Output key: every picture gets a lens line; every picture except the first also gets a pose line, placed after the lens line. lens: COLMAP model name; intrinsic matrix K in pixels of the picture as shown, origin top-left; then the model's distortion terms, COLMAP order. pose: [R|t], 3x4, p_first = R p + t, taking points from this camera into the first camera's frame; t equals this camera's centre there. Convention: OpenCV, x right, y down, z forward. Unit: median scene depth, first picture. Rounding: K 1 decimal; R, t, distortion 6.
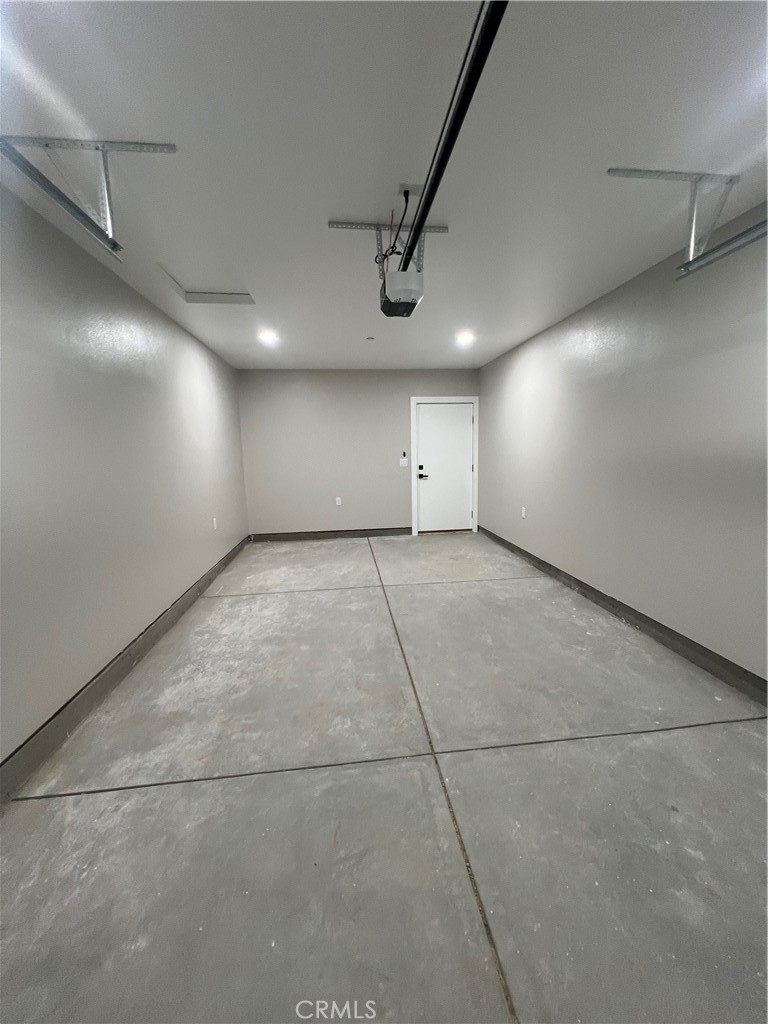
lens RADIAL K [[409.3, 0, 385.3], [0, 409.3, 512.3], [0, 0, 1]] dist [-0.004505, 0.001162]
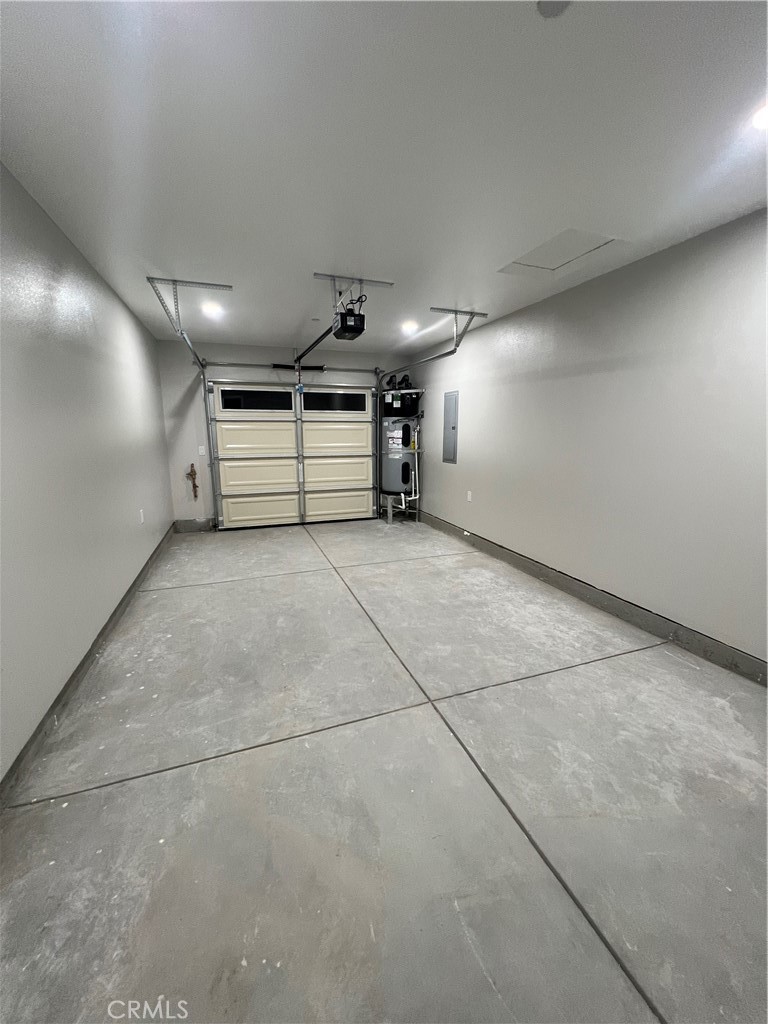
lens RADIAL K [[409.3, 0, 378.3], [0, 409.3, 505.4], [0, 0, 1]] dist [-0.004505, 0.001162]
pose [[-0.976139, 0.061359, -0.208299, 0.214819], [-0.011520, 0.943264, 0.331843, -0.320019], [0.216842, 0.326325, -0.920050, 1.960366]]
